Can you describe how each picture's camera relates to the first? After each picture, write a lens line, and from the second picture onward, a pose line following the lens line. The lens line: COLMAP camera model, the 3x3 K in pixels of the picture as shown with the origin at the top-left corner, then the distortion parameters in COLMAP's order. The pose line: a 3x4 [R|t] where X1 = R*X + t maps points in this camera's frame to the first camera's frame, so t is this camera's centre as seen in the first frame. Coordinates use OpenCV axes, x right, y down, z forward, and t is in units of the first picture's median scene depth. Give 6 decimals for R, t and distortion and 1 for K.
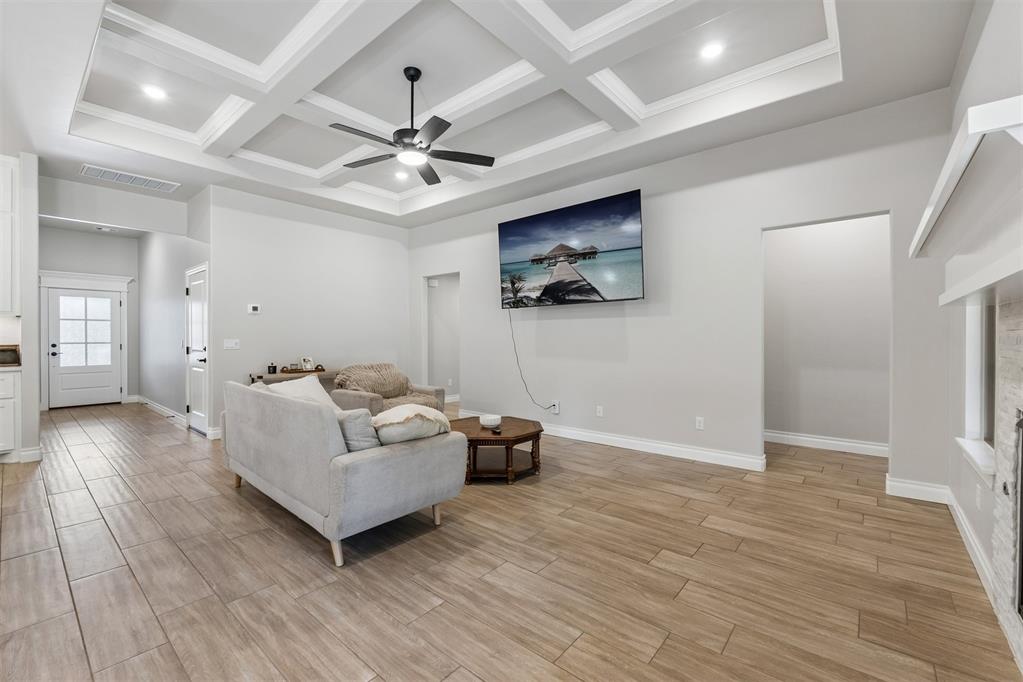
lens RADIAL K [[435.5, 0, 506.4], [0, 435.5, 334.6], [0, 0, 1]] dist [-0.000661, -0.001171]
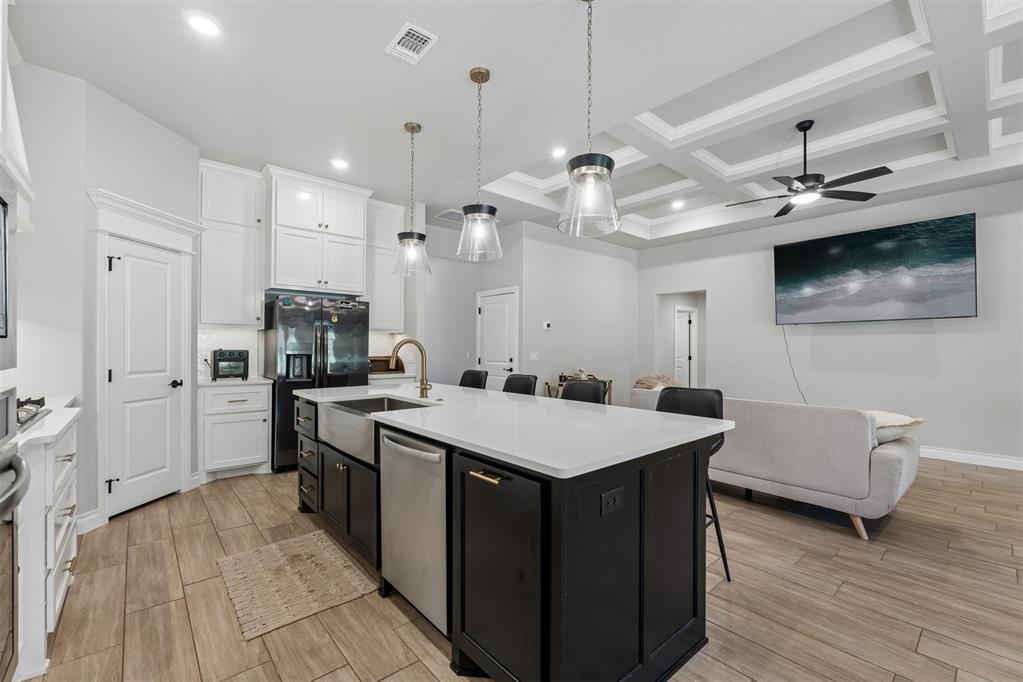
lens RADIAL K [[435.5, 0, 514.5], [0, 435.5, 343.7], [0, 0, 1]] dist [-0.000661, -0.001171]
pose [[0.990086, 0.002840, -0.140432, -0.597982], [-0.003257, 0.999991, -0.002743, -0.009364], [0.140423, 0.003173, 0.990087, -0.183203]]
